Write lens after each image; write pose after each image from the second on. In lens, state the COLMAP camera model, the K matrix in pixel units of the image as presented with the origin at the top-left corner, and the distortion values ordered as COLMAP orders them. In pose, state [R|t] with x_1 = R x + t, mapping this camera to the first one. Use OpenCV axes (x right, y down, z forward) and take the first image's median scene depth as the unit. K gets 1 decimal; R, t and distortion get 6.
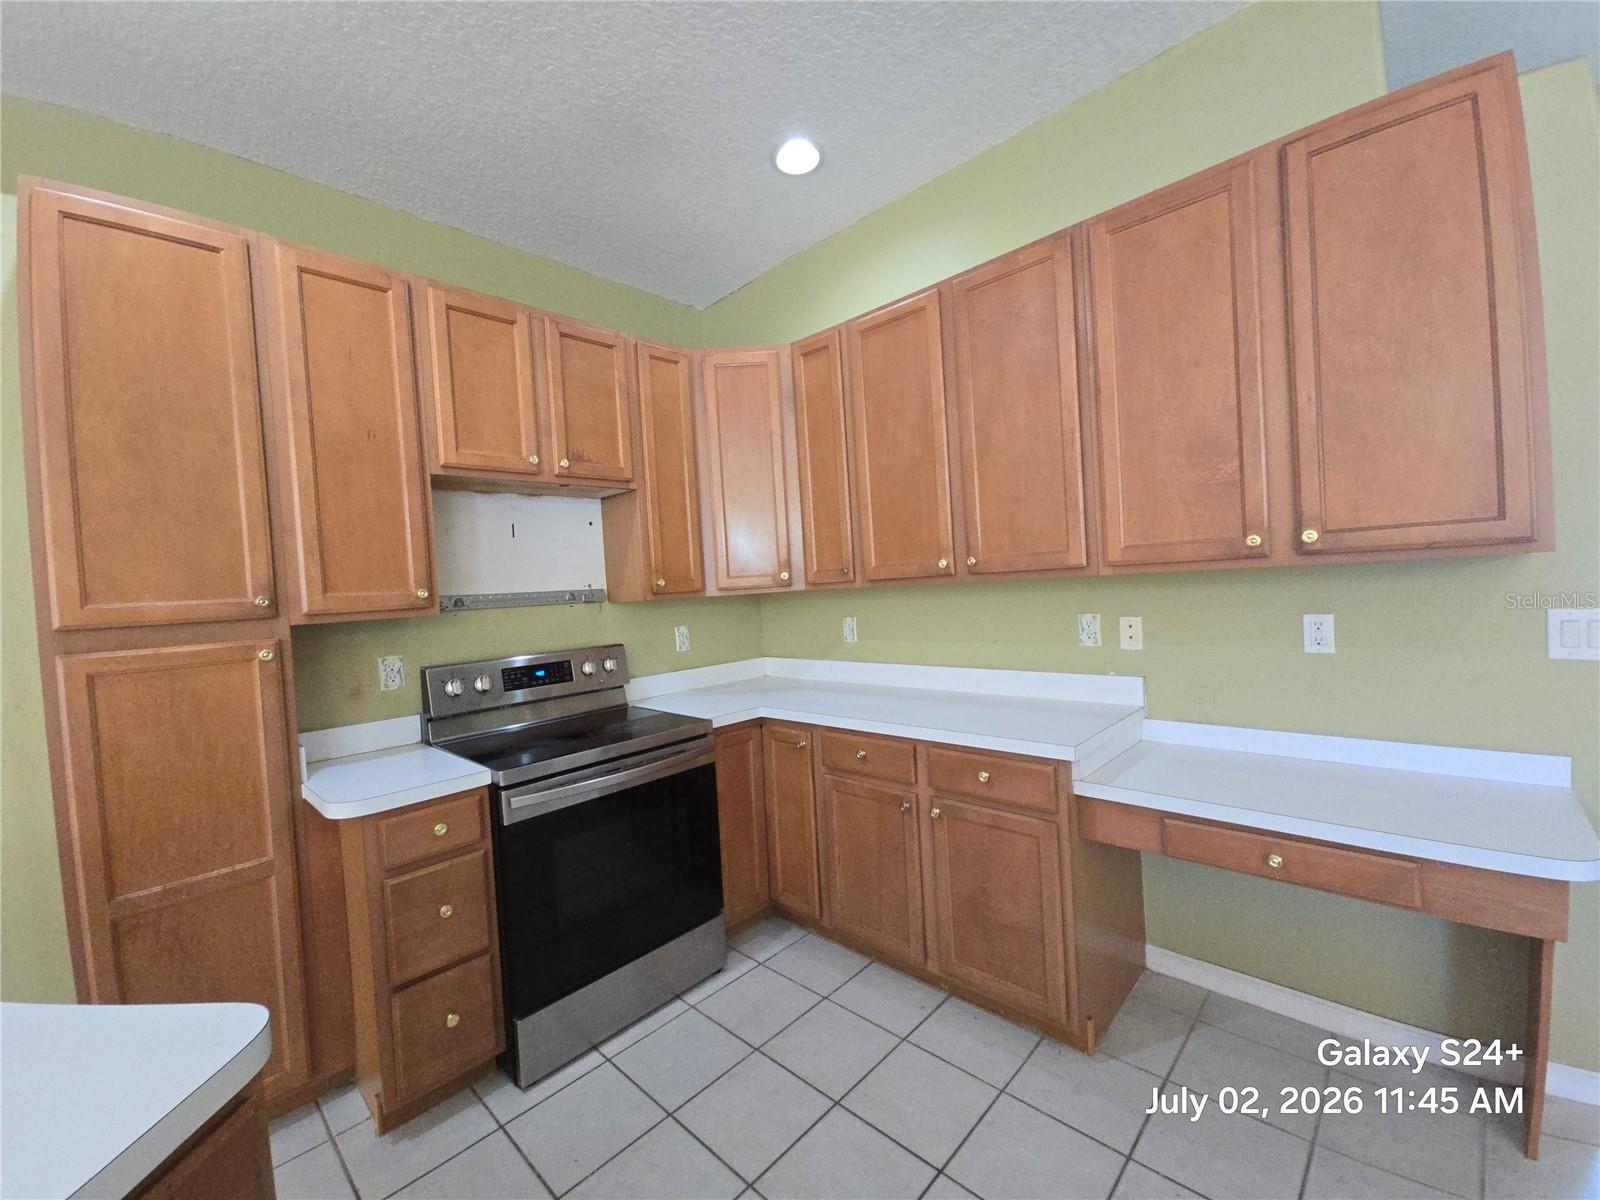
lens RADIAL K [[649.9, 0, 793.3], [0, 649.9, 600.5], [0, 0, 1]] dist [0.006060, -0.005622]
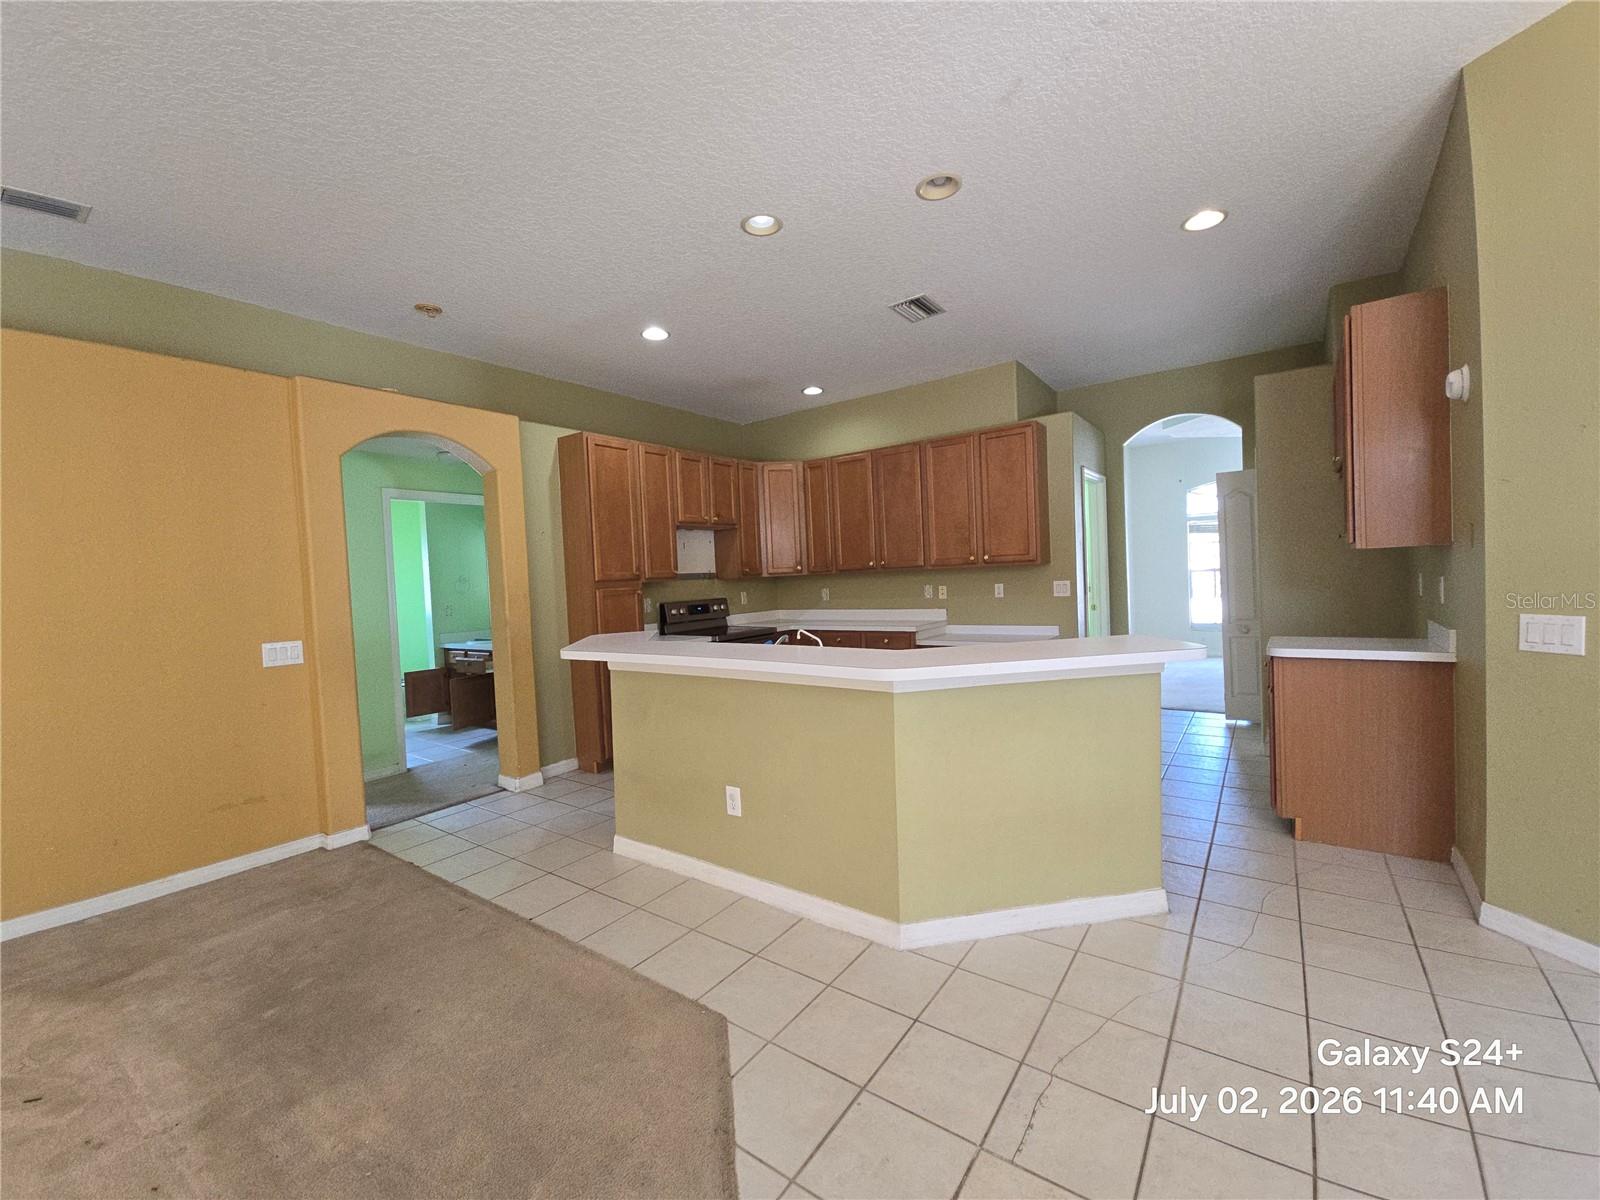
lens RADIAL K [[649.9, 0, 793.3], [0, 649.9, 600.5], [0, 0, 1]] dist [0.006060, -0.005622]
pose [[0.990717, 0.008992, 0.135642, -0.397790], [-0.010038, 0.999925, 0.007031, 0.068562], [-0.135568, -0.008327, 0.990733, -1.406567]]
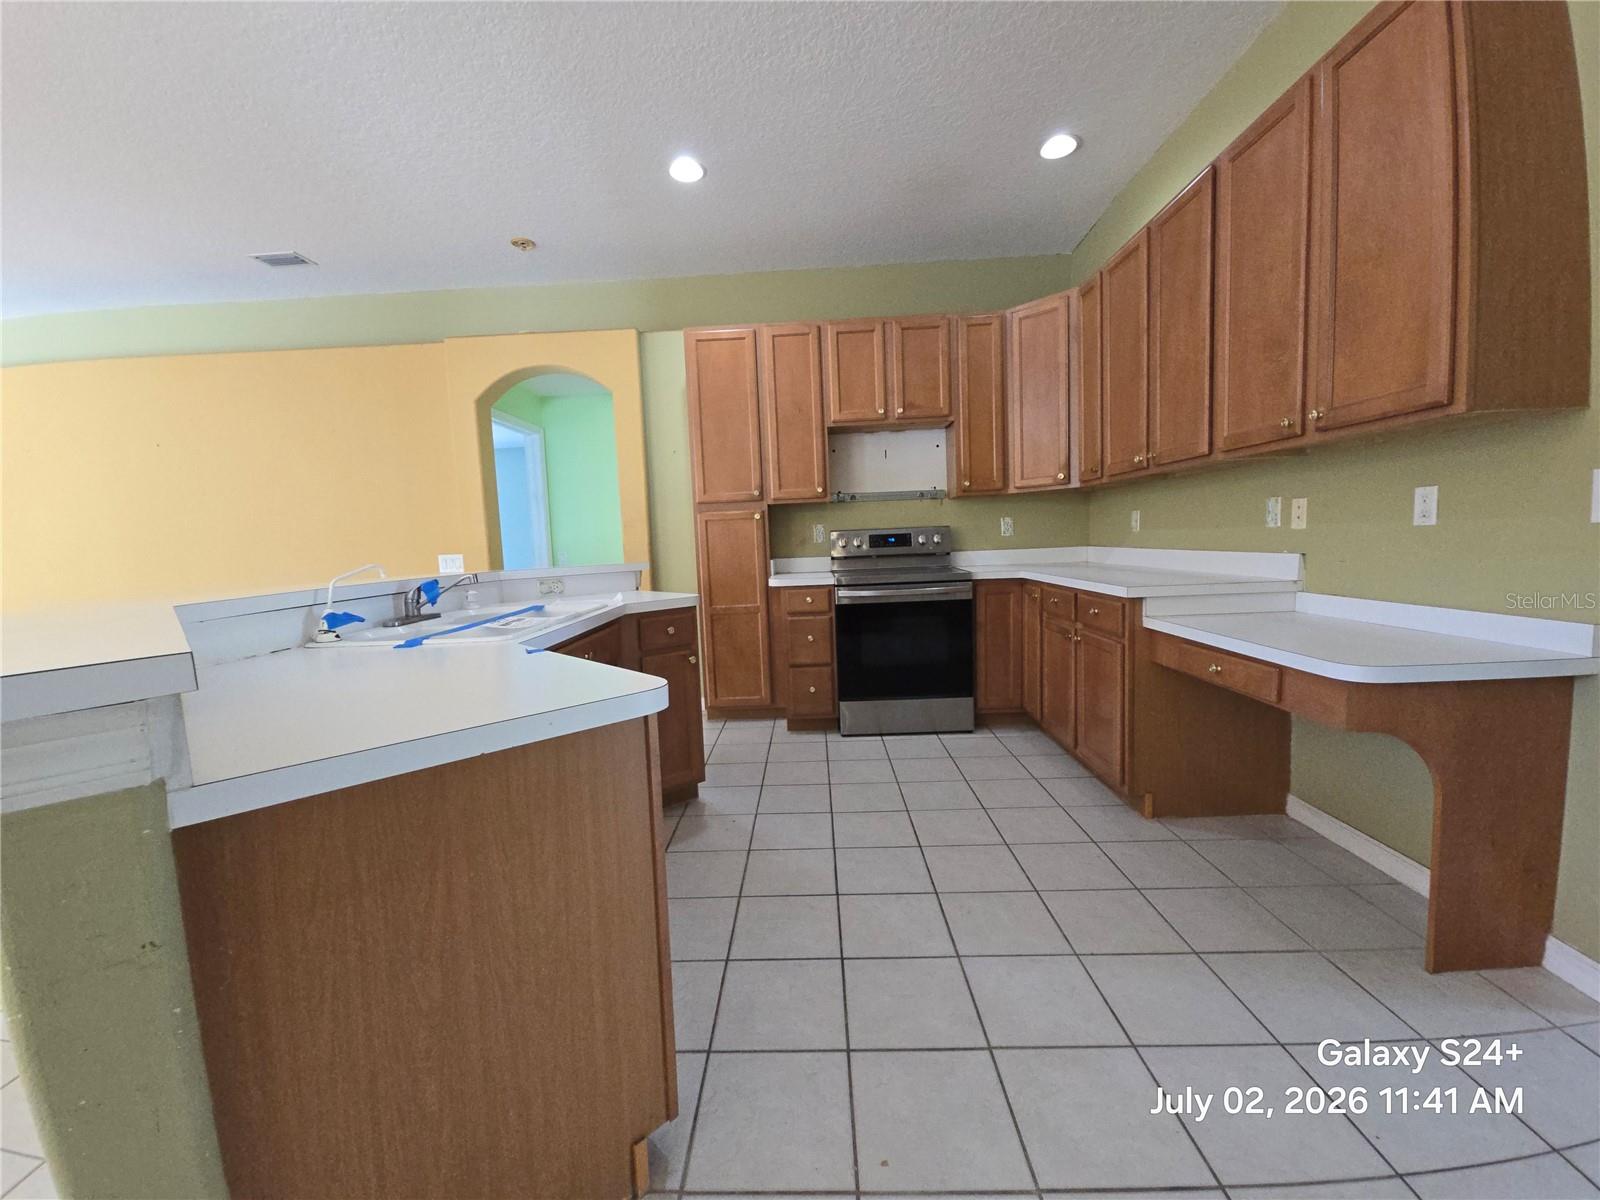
lens RADIAL K [[649.9, 0, 793.3], [0, 649.9, 600.5], [0, 0, 1]] dist [0.006060, -0.005622]
pose [[0.672486, 0.100144, -0.733303, 0.734362], [-0.015325, 0.992475, 0.121484, 0.072233], [0.739951, -0.070458, 0.668961, -0.344466]]
